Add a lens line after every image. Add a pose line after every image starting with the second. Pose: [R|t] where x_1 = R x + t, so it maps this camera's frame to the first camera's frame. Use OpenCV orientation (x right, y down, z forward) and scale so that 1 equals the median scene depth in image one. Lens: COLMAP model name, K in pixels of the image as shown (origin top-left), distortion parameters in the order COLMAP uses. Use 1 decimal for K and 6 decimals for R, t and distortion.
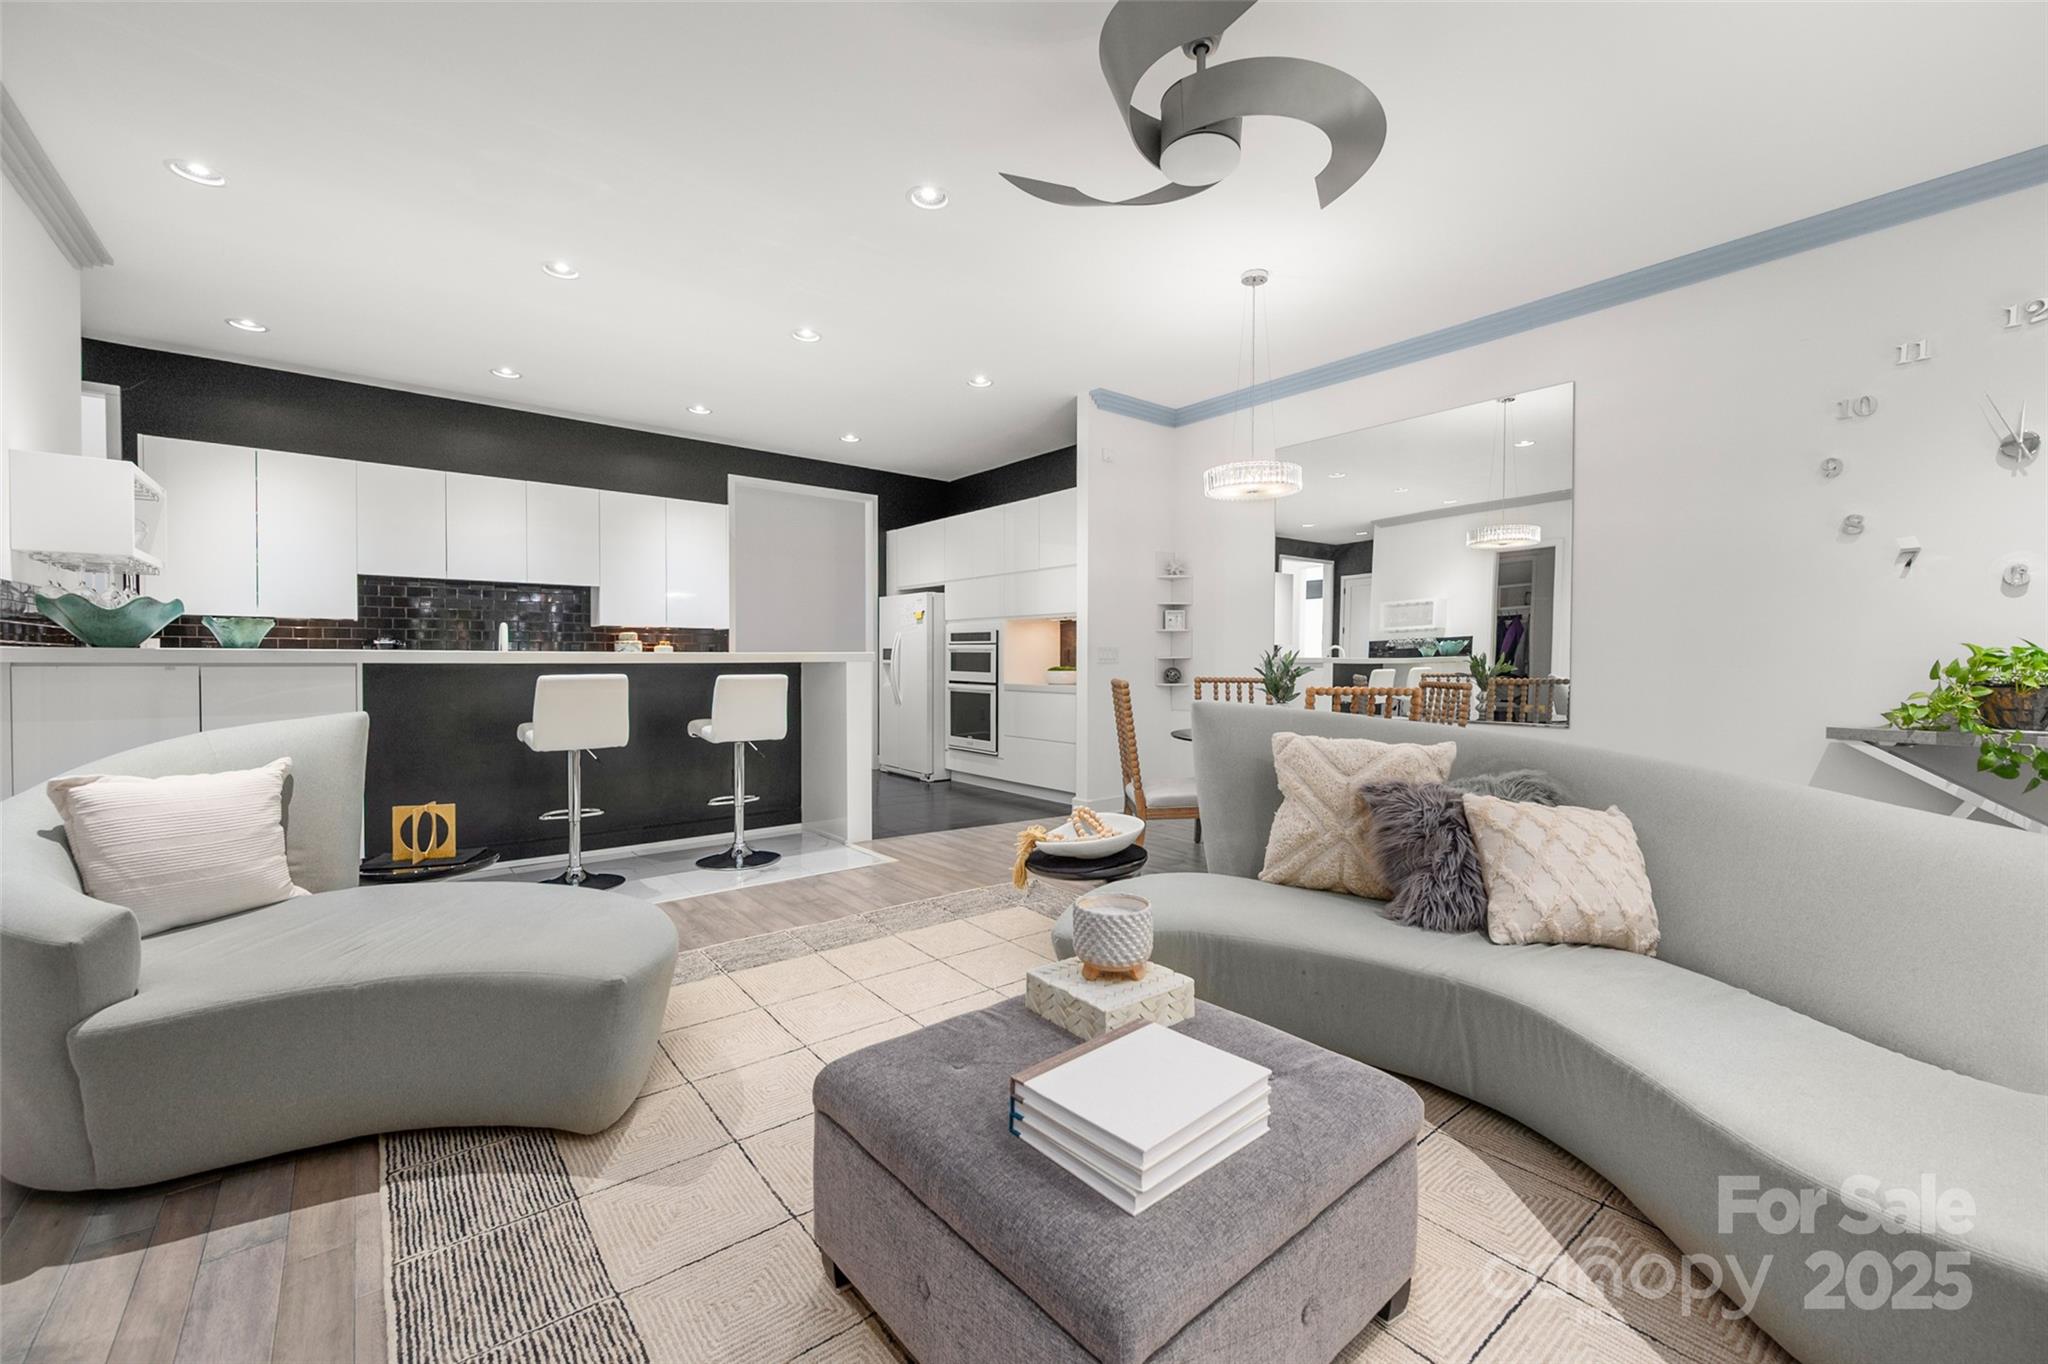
lens RADIAL K [[809.7, 0, 1035.9], [0, 809.7, 673.8], [0, 0, 1]] dist [0.001024, 0.000043]
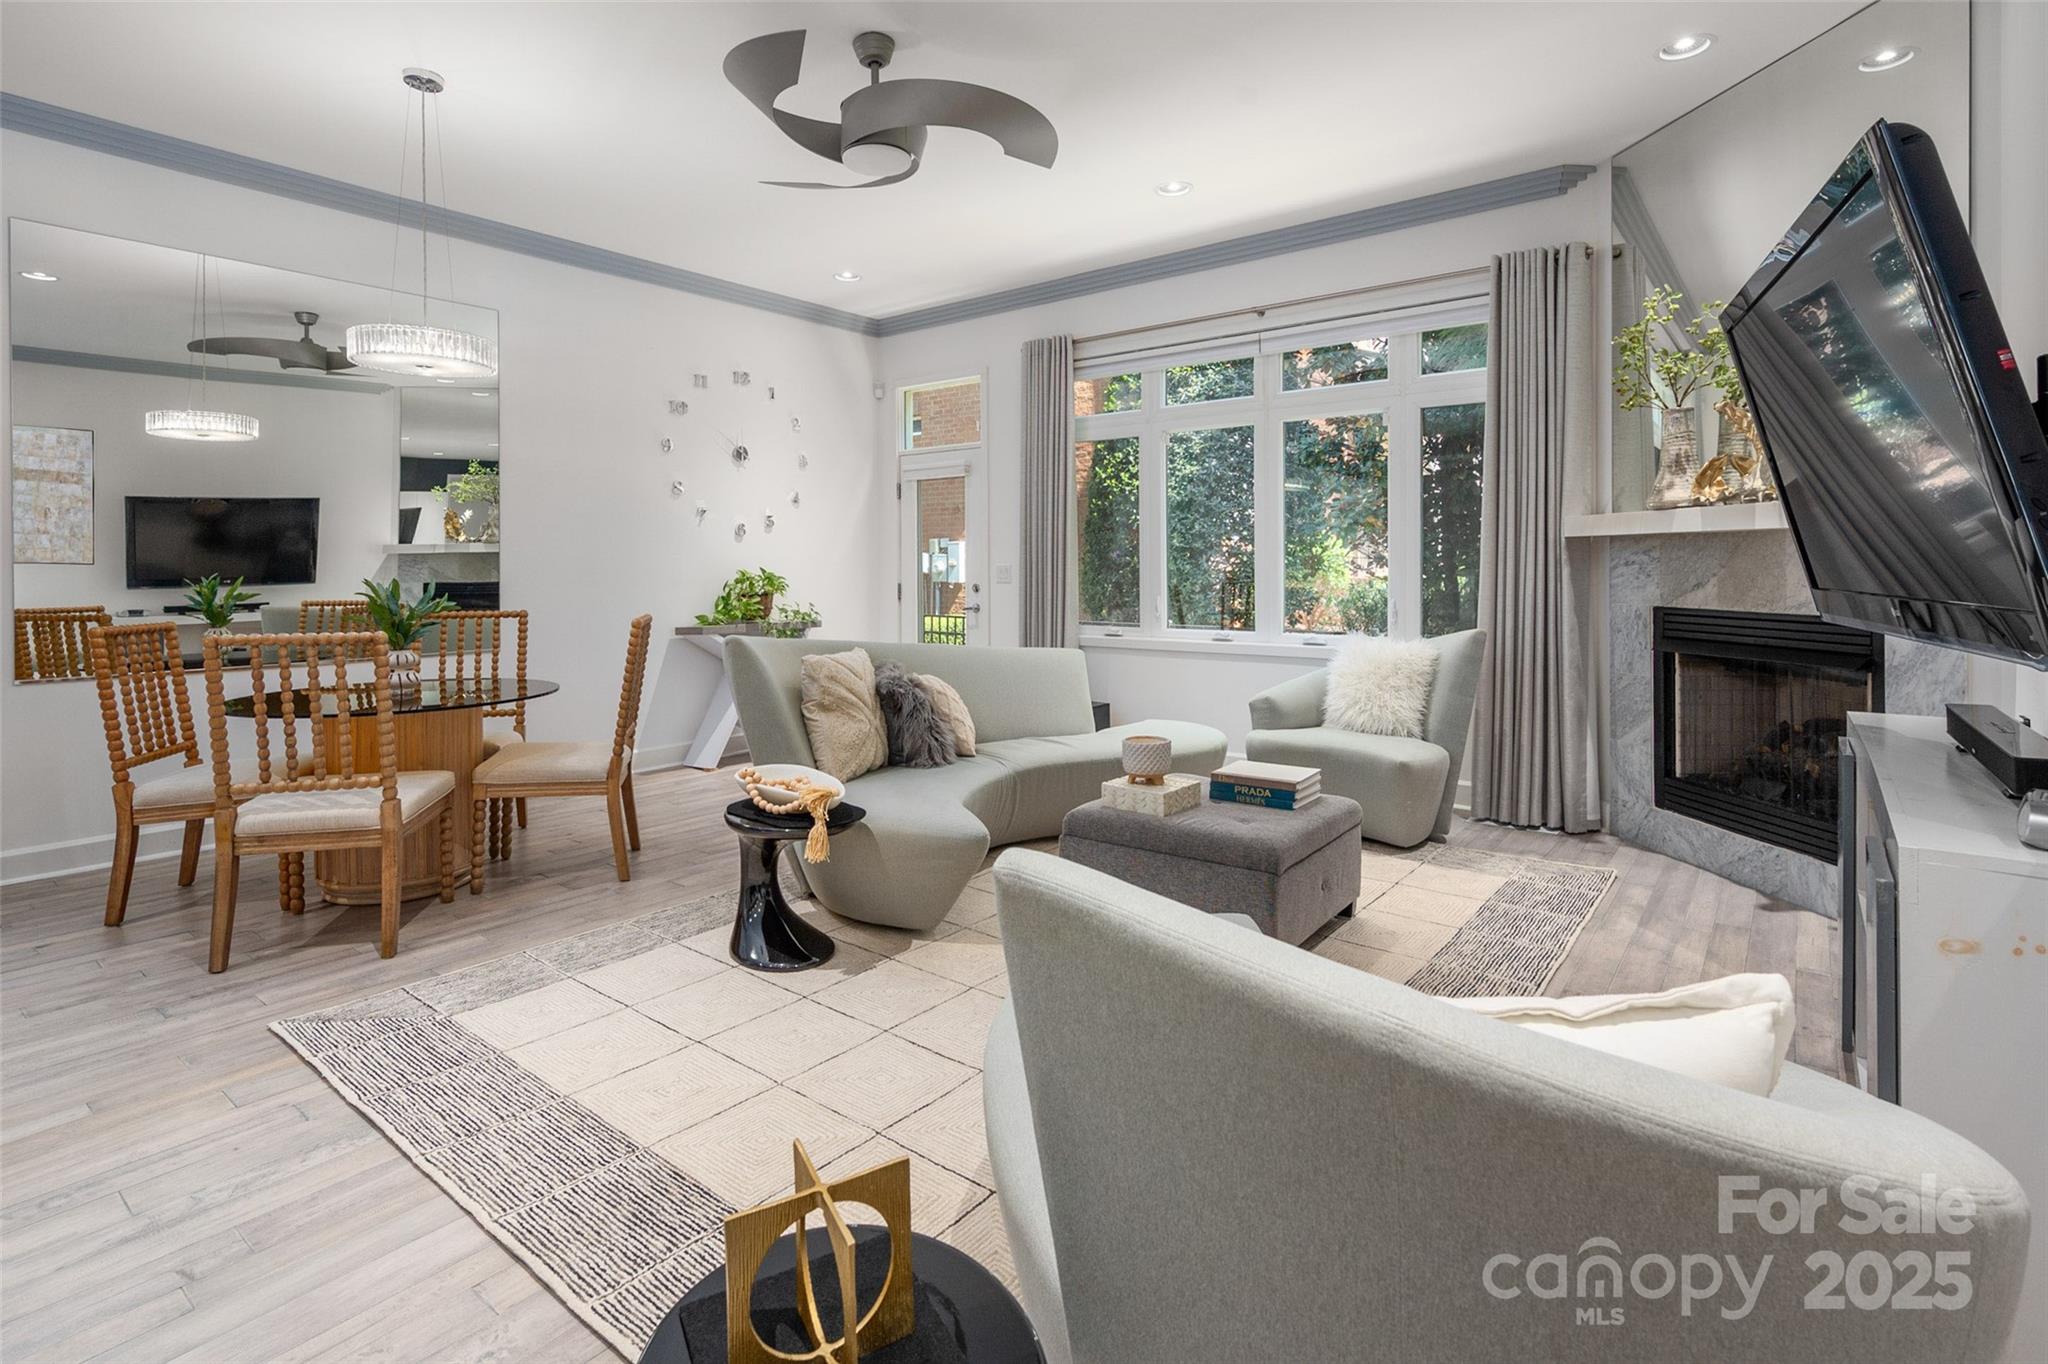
lens RADIAL K [[995.1, 0, 1021.1], [0, 995.1, 555.3], [0, 0, 1]] dist [-0.001544, -0.000720]
pose [[-0.202582, 0.008250, 0.979231, -0.733475], [0.017512, 0.999835, -0.004801, -0.036864], [-0.979109, 0.016175, -0.202693, 0.654601]]
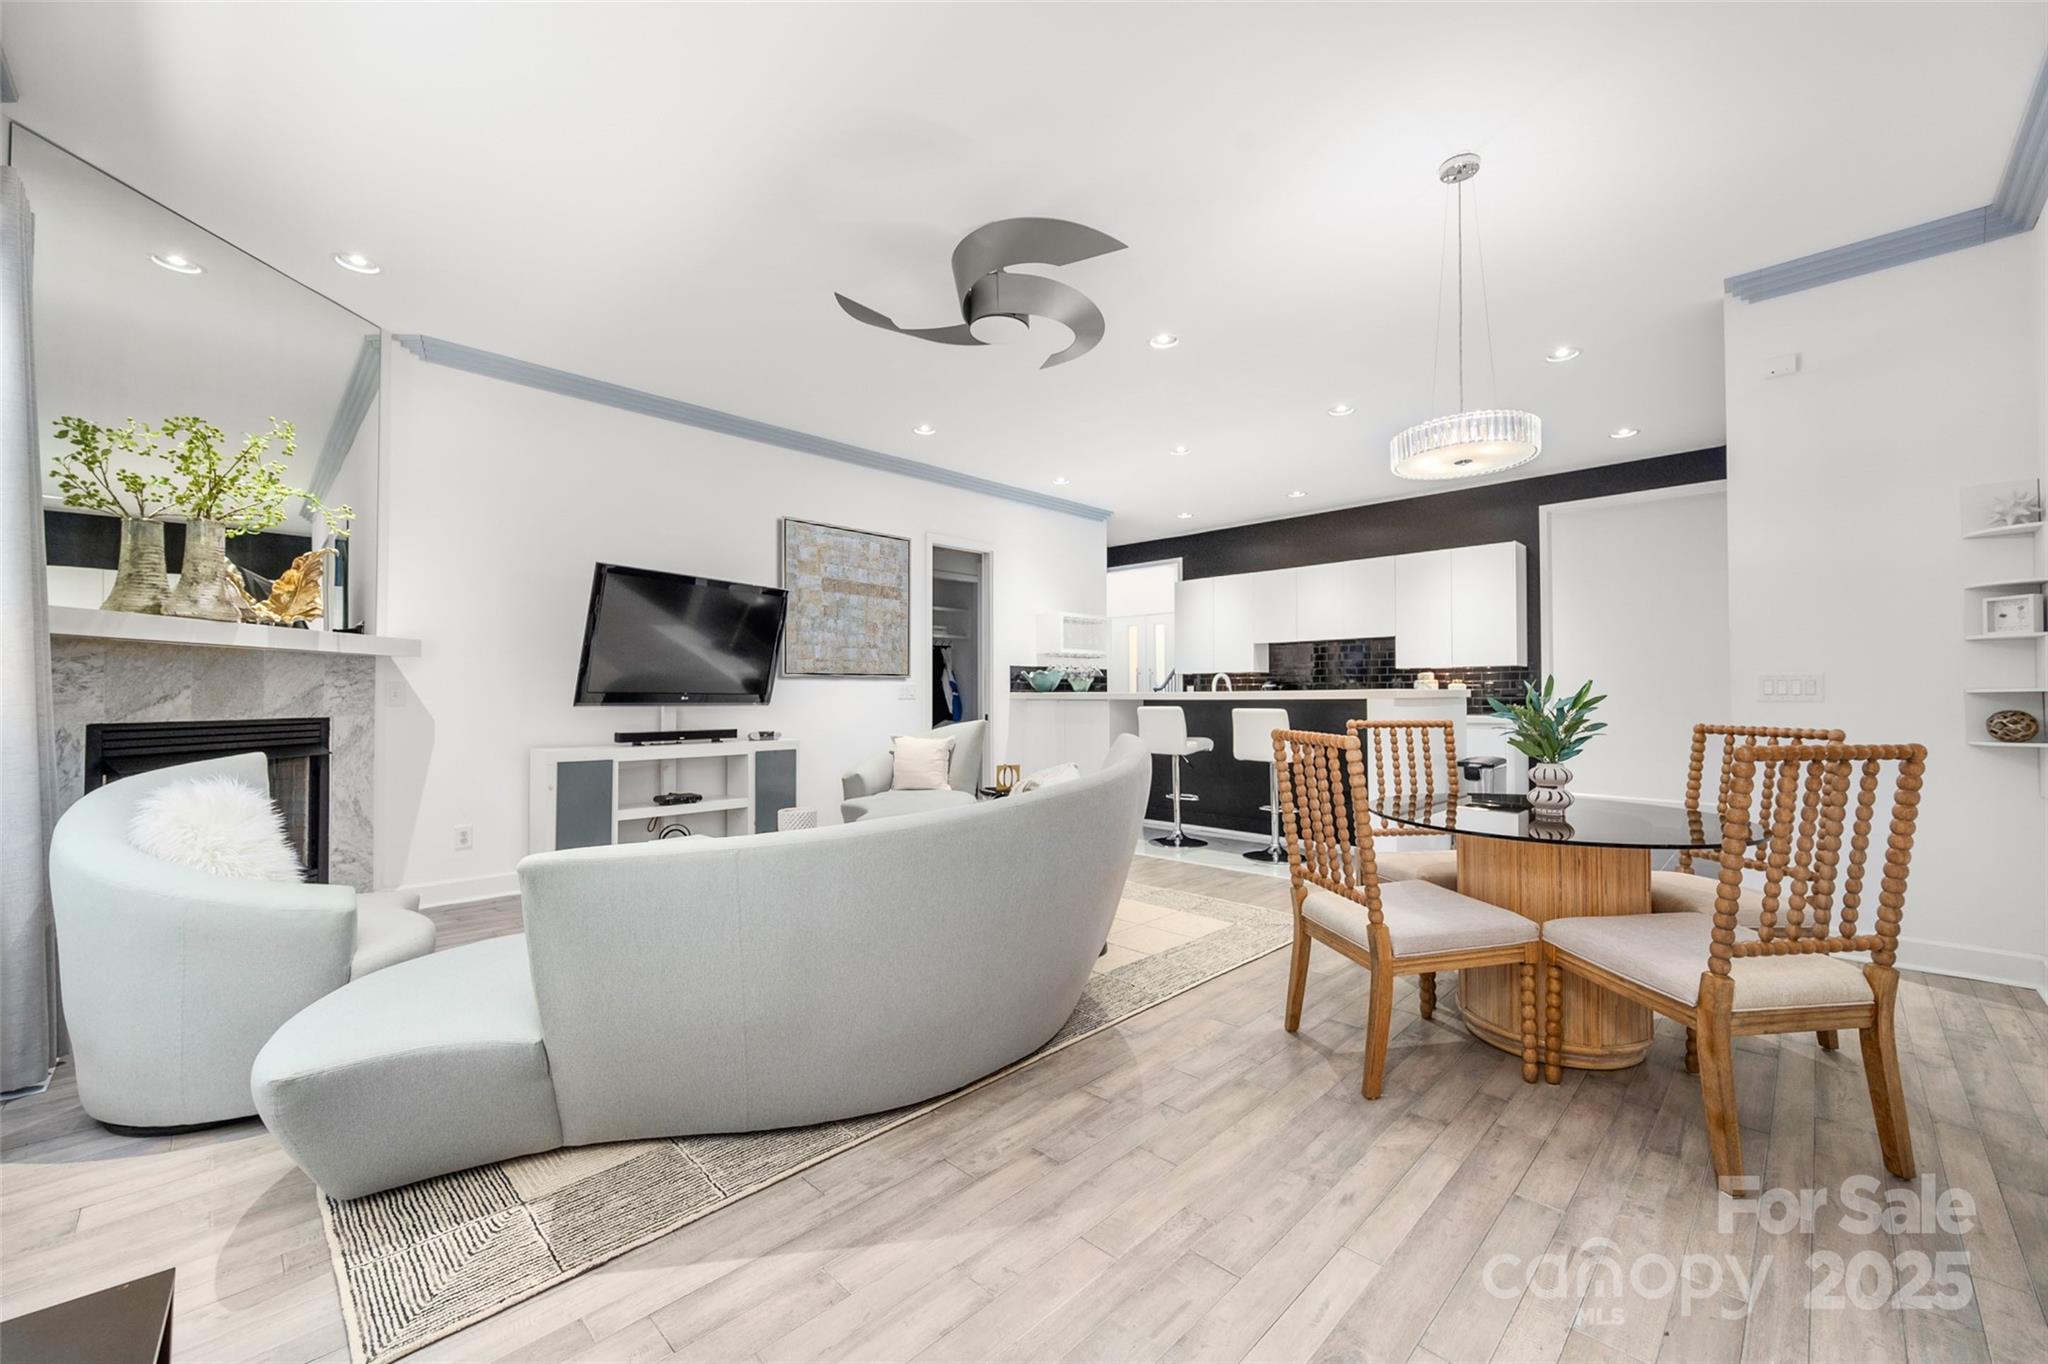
lens RADIAL K [[809.7, 0, 1028.3], [0, 809.7, 694.6], [0, 0, 1]] dist [0.001024, 0.000043]
pose [[0.099450, -0.004179, -0.995034, 0.926539], [-0.013736, 0.999890, -0.005573, -0.010526], [0.994948, 0.014222, 0.099381, 0.548005]]
